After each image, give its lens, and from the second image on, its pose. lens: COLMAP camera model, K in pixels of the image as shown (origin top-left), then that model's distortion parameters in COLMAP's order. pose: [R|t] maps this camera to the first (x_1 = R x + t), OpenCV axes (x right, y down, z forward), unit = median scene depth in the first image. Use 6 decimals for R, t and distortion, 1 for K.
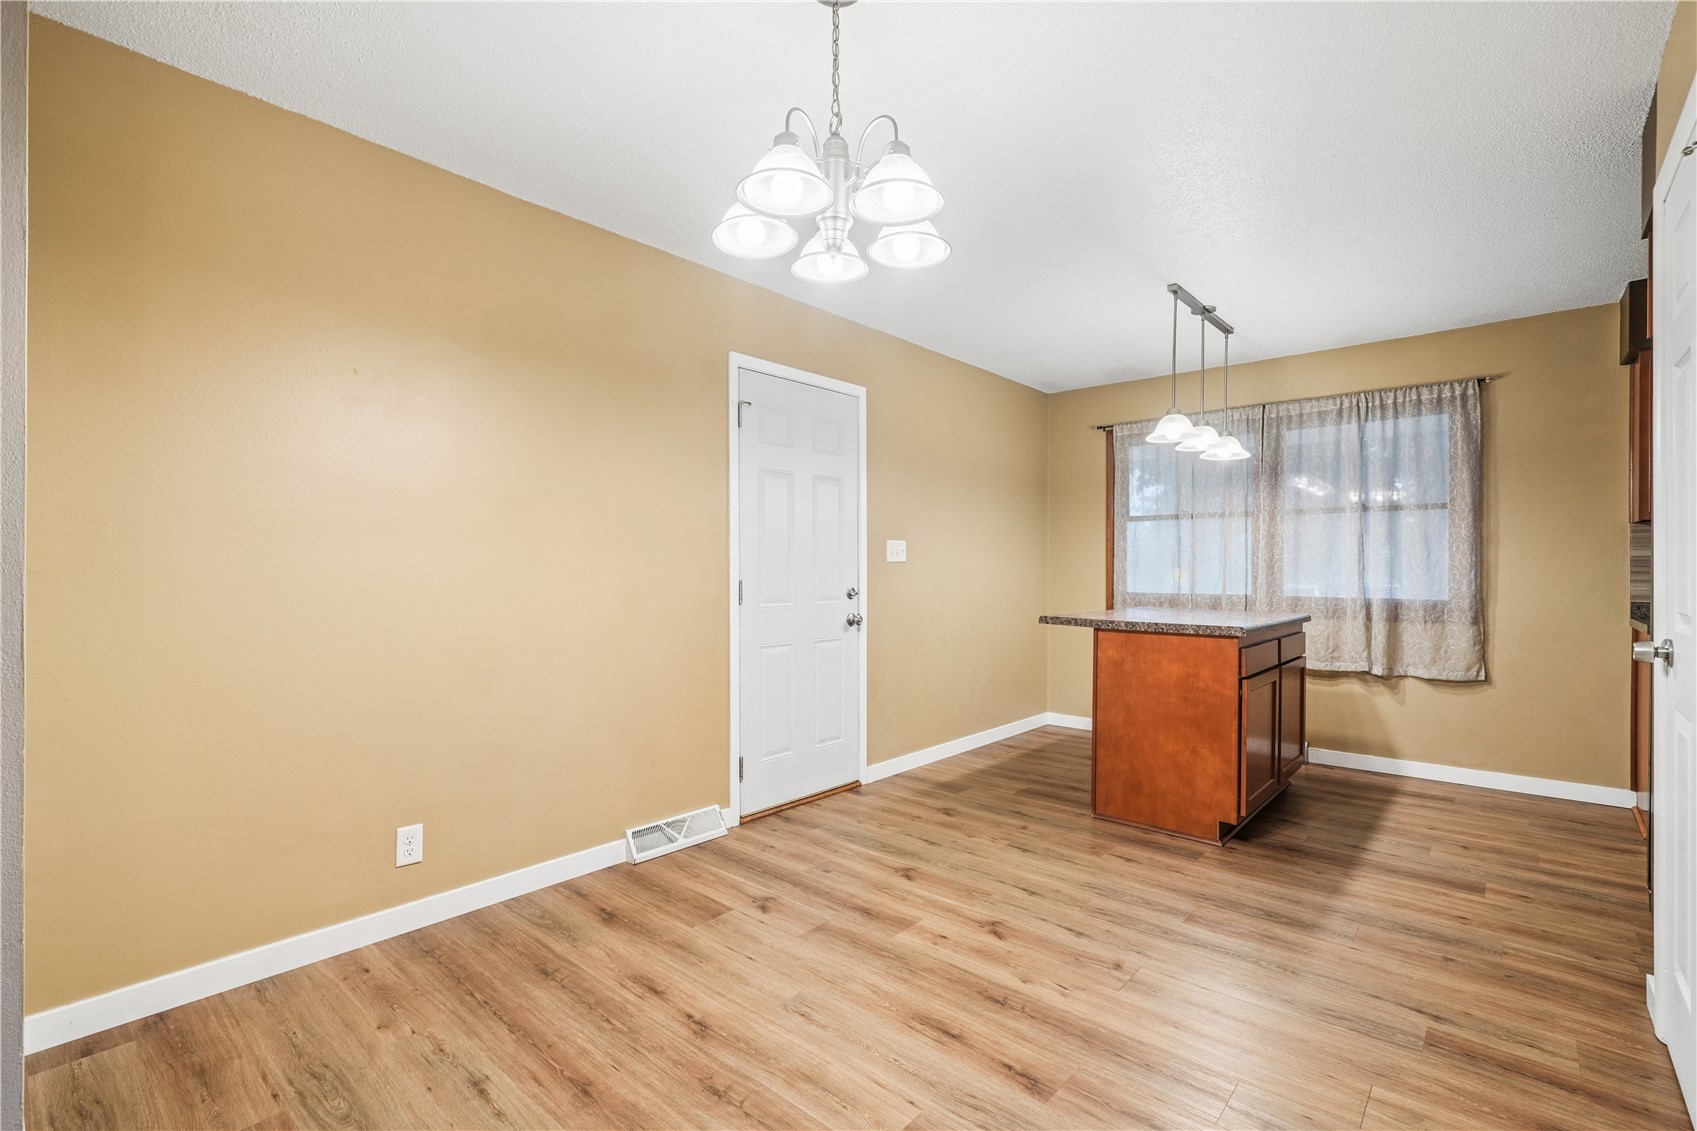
lens RADIAL K [[768.1, 0, 848.5], [0, 768.1, 568.0], [0, 0, 1]] dist [-0.007608, 0.000771]
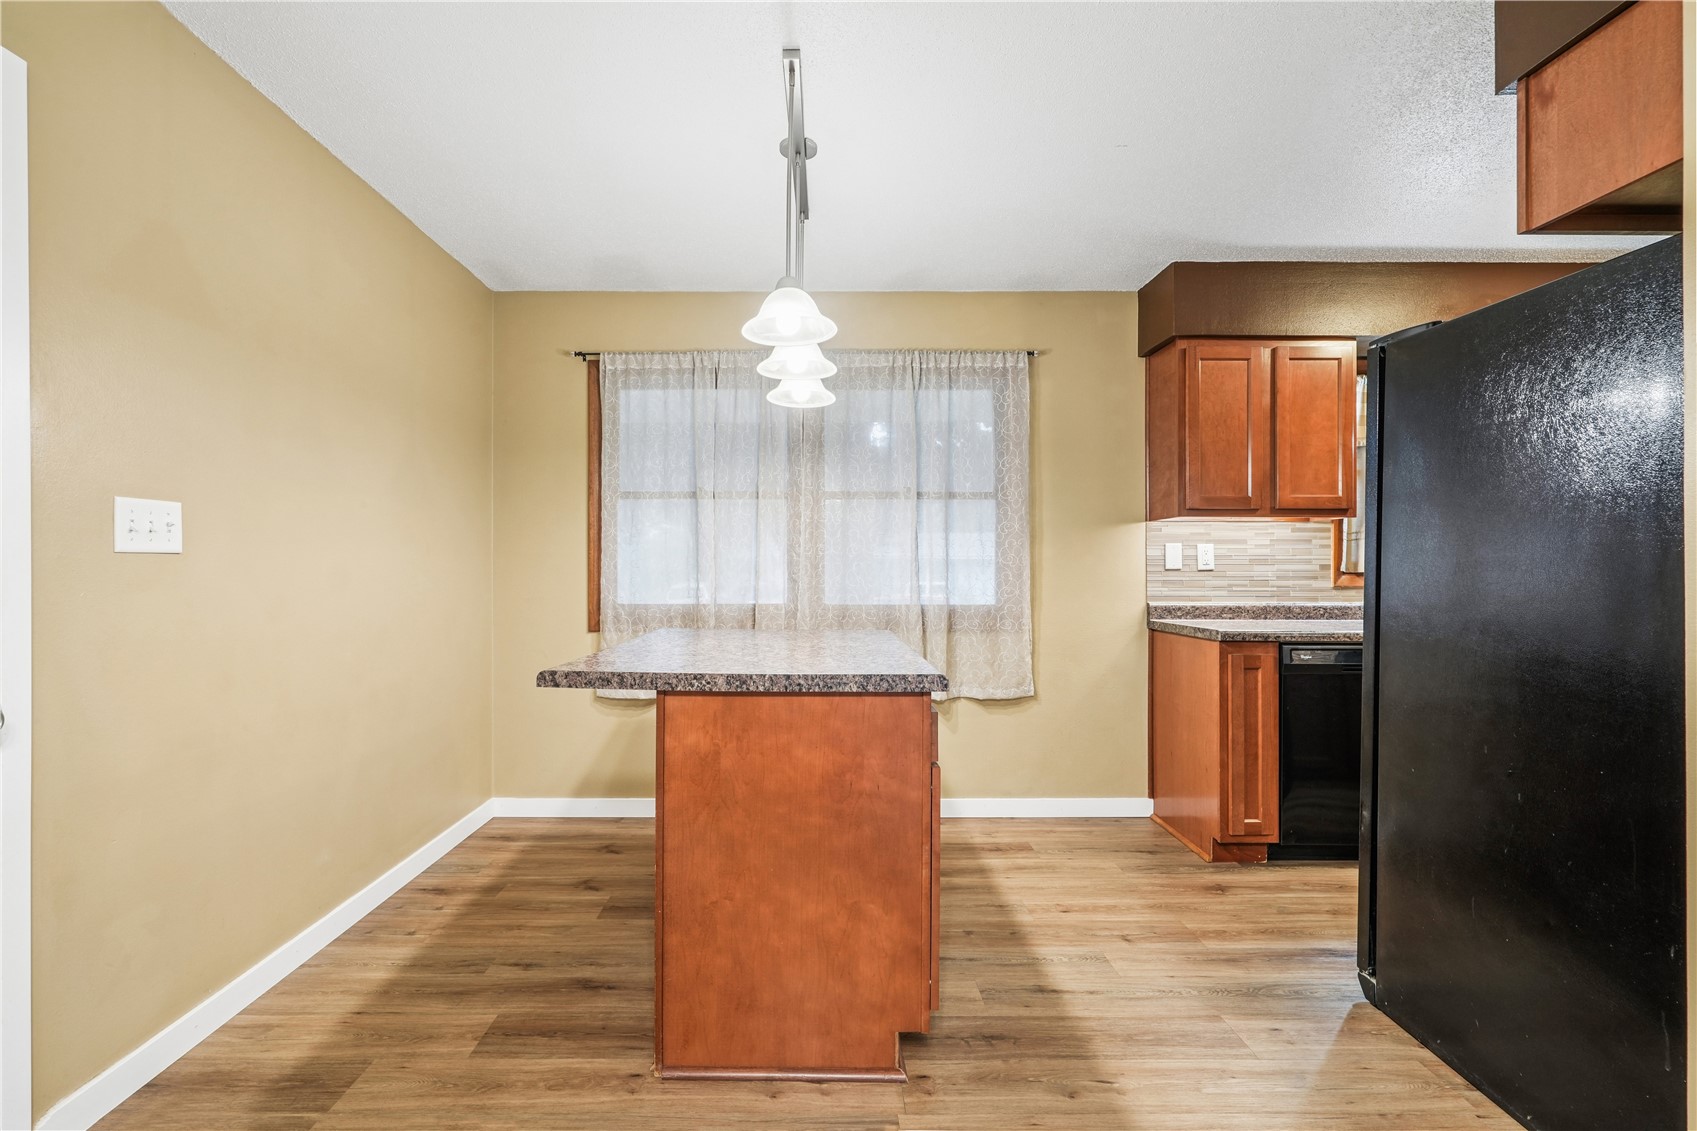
lens RADIAL K [[768.1, 0, 820.3], [0, 768.1, 569.2], [0, 0, 1]] dist [-0.007608, 0.000771]
pose [[0.750506, -0.001074, 0.660862, 0.071363], [0.000819, 0.999999, 0.000695, 0.000991], [-0.660863, 0.000019, 0.750507, 0.543817]]
